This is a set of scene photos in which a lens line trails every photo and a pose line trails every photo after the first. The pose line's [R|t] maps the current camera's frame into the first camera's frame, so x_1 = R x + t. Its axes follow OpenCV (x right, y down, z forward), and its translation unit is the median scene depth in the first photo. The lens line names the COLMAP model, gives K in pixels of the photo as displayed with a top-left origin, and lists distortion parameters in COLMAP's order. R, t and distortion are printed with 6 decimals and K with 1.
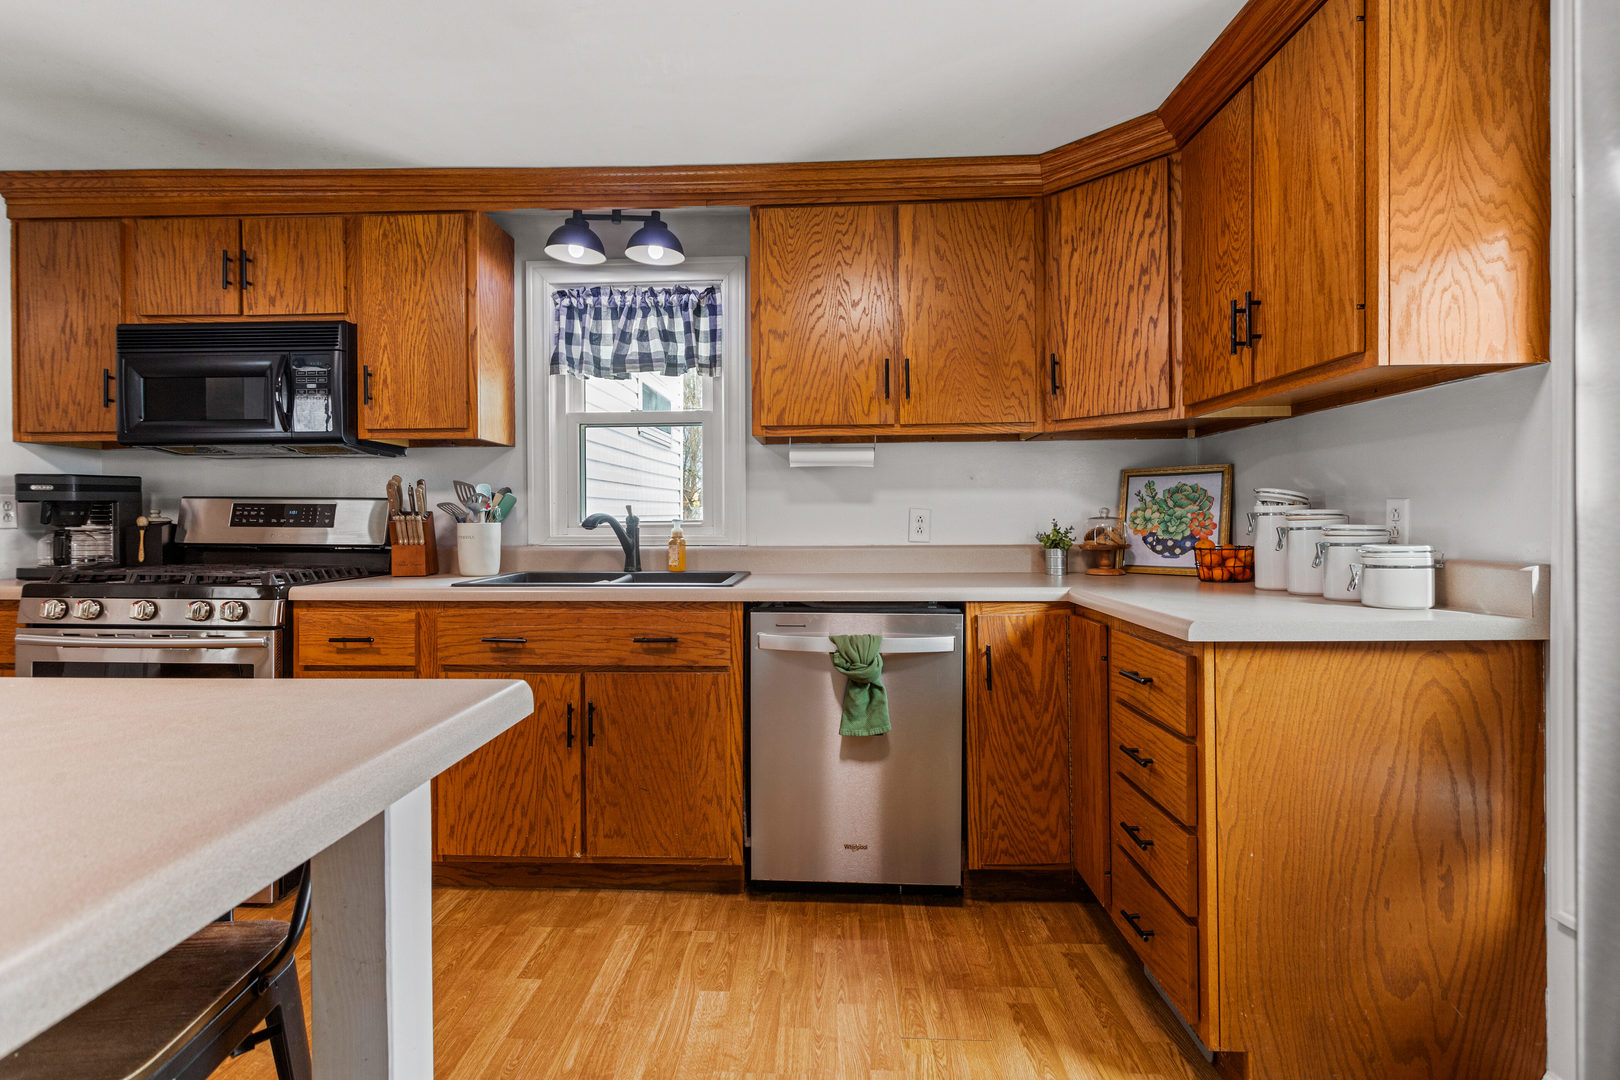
lens RADIAL K [[780.1, 0, 813.7], [0, 780.1, 528.0], [0, 0, 1]] dist [-0.002397, 0.002559]
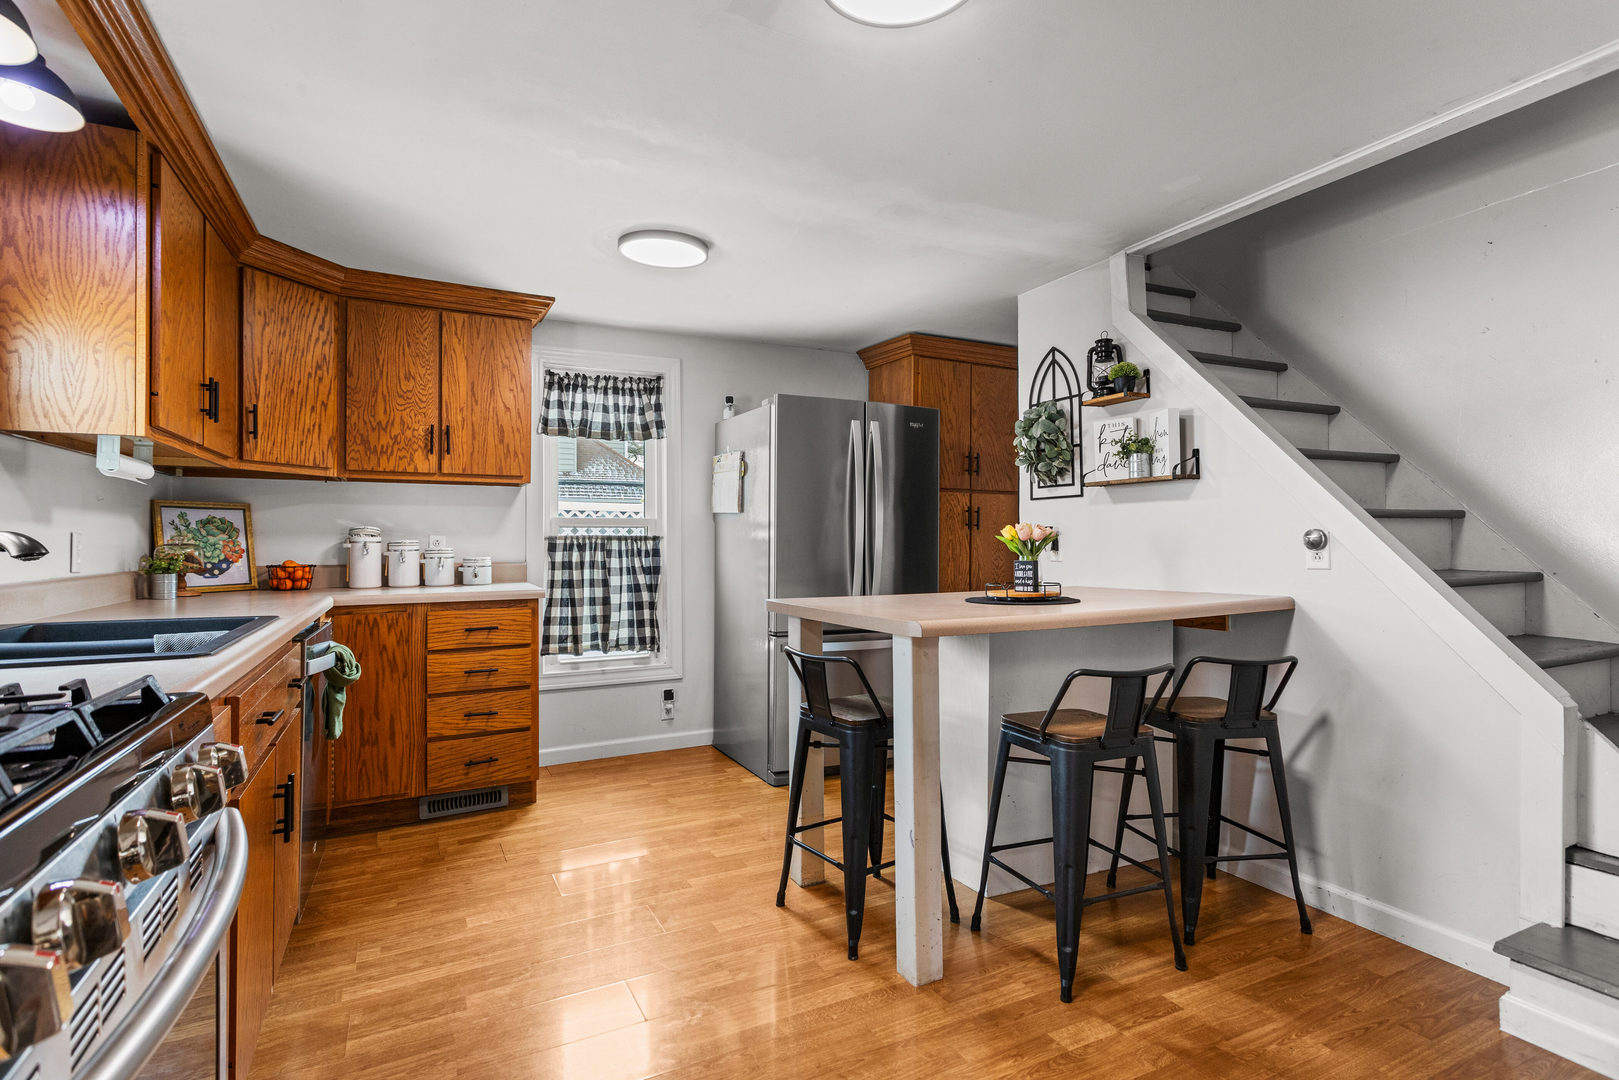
lens RADIAL K [[779.7, 0, 804.0], [0, 779.7, 532.1], [0, 0, 1]] dist [-0.002397, 0.002559]
pose [[-0.472114, 0.018069, 0.881353, -1.080950], [0.014886, 0.999811, -0.012523, -0.003825], [-0.881412, 0.007207, -0.472293, 0.803355]]
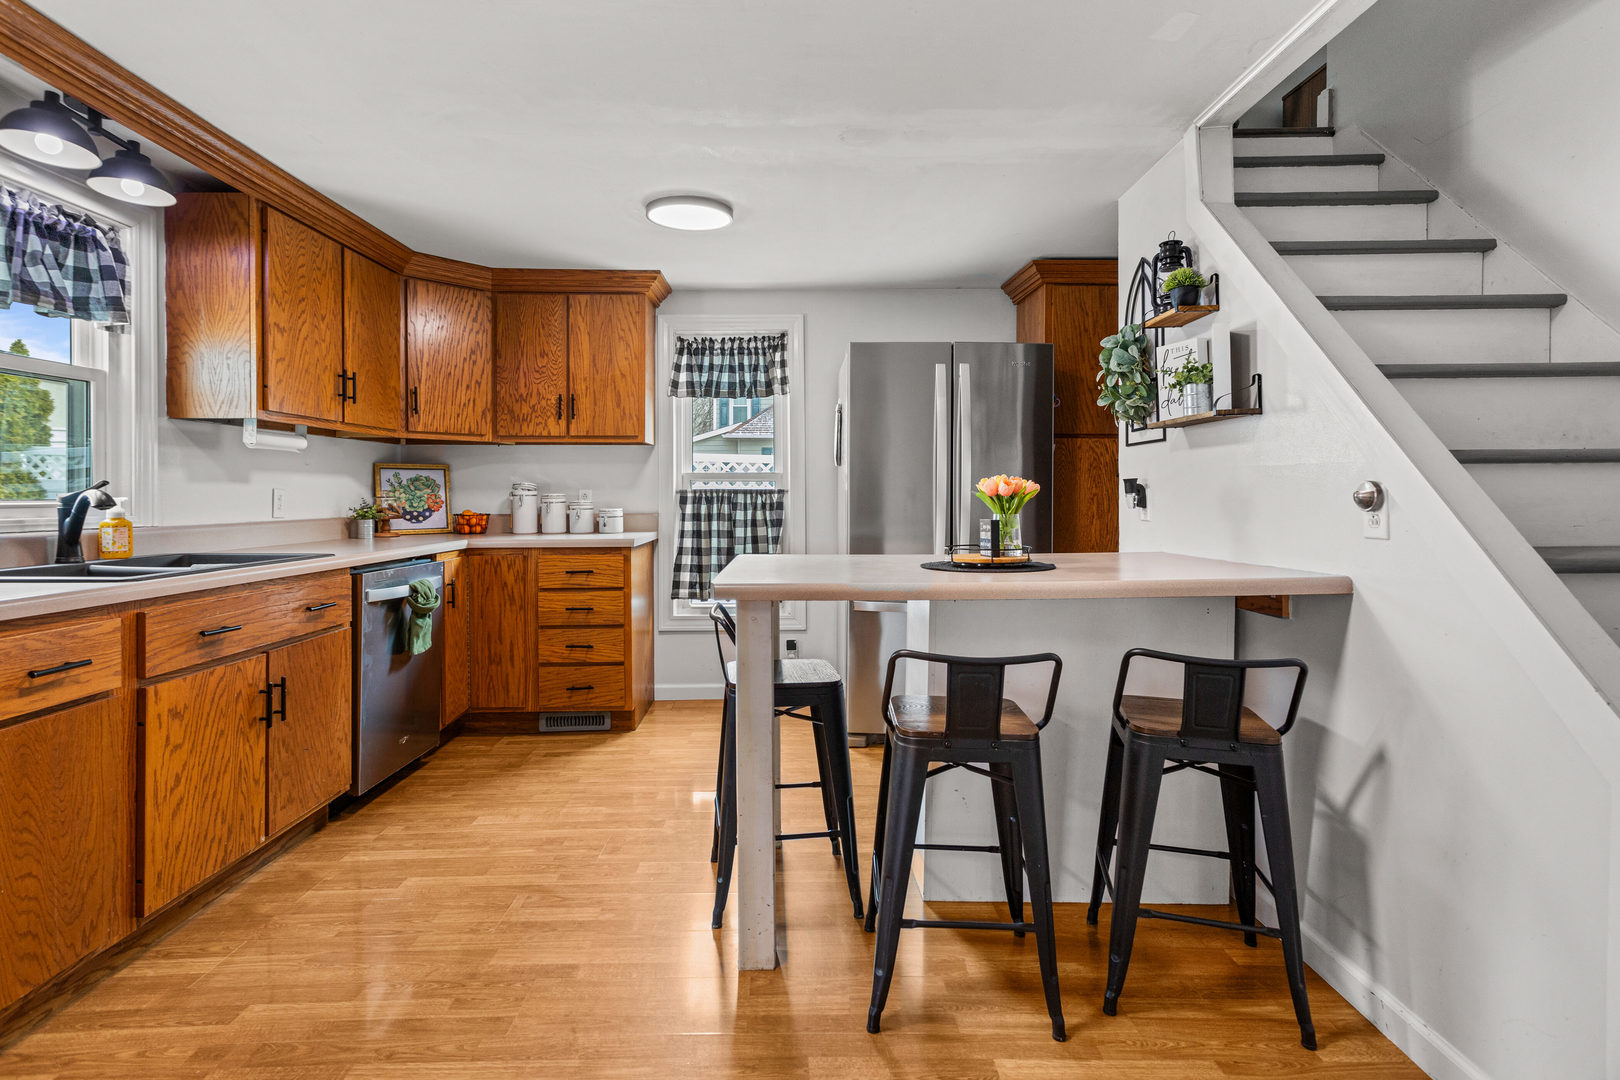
lens RADIAL K [[780.1, 0, 807.3], [0, 780.1, 496.3], [0, 0, 1]] dist [-0.002397, 0.002559]
pose [[-0.047377, 0.003319, 0.998872, -1.175485], [0.012536, 0.999918, -0.002728, -0.001027], [-0.998798, 0.012393, -0.047414, 0.318672]]
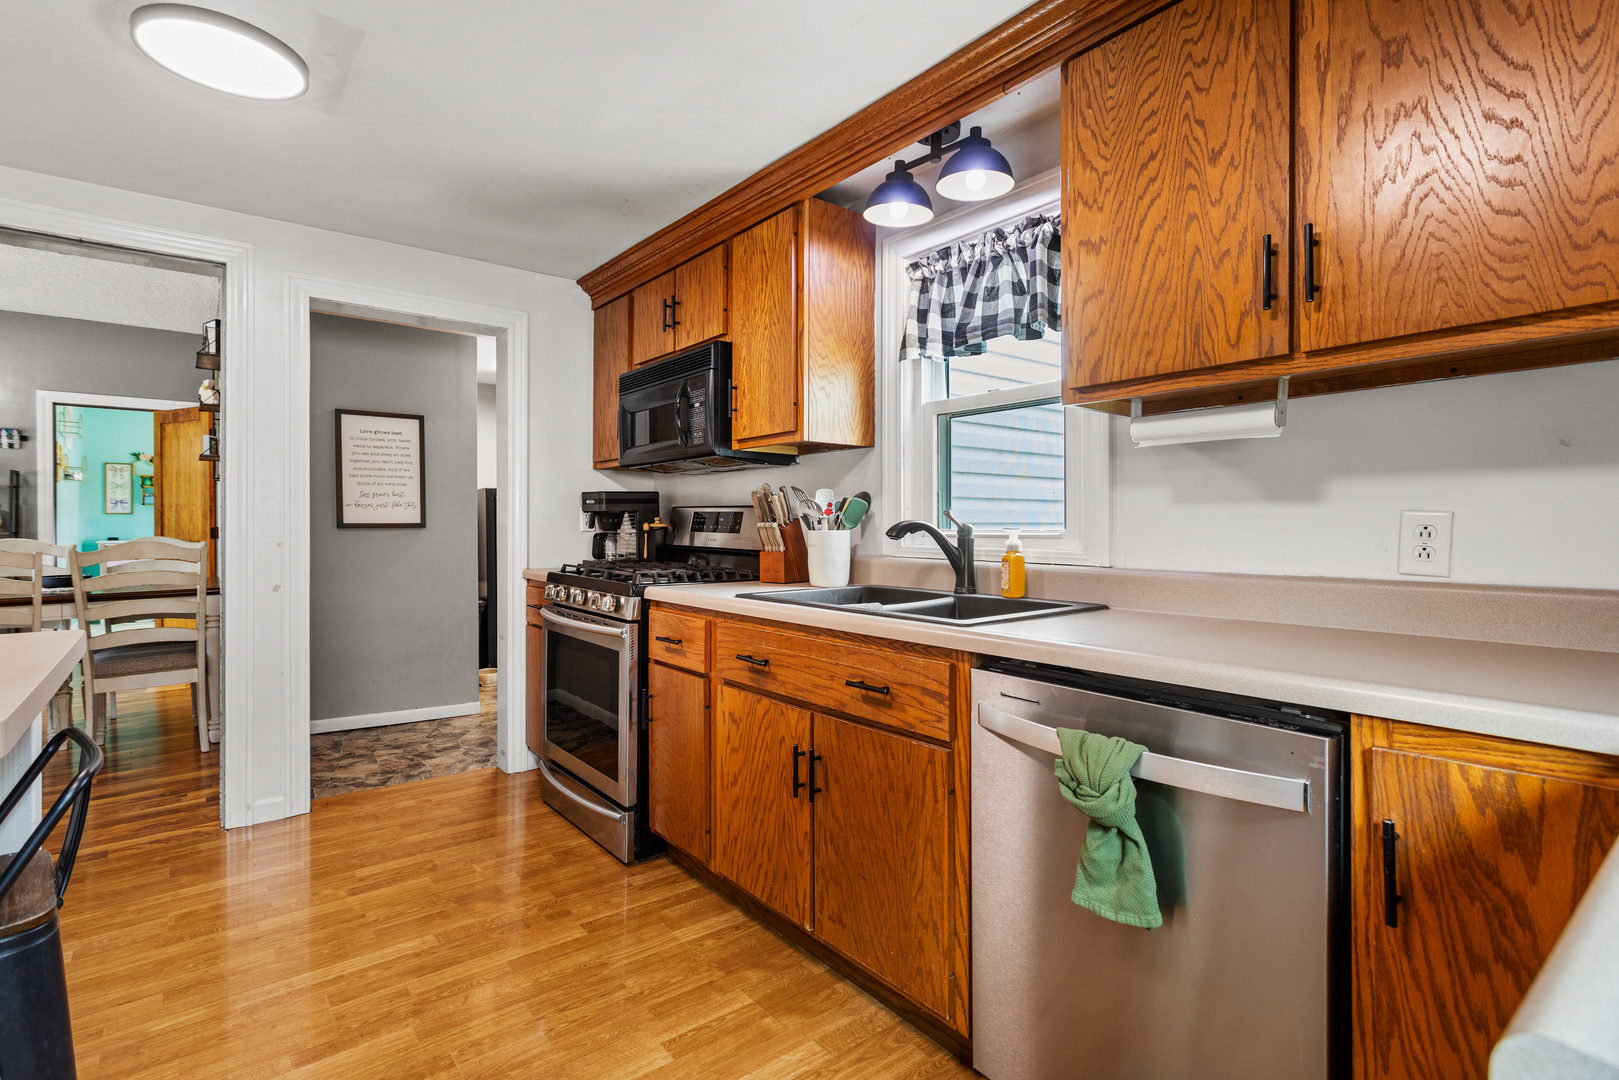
lens RADIAL K [[779.7, 0, 813.2], [0, 779.7, 531.0], [0, 0, 1]] dist [-0.002397, 0.002559]
pose [[0.650354, 0.010005, -0.759565, 0.299018], [-0.012328, 0.999921, 0.002615, -0.008977], [0.759531, 0.007663, 0.650426, 0.406339]]
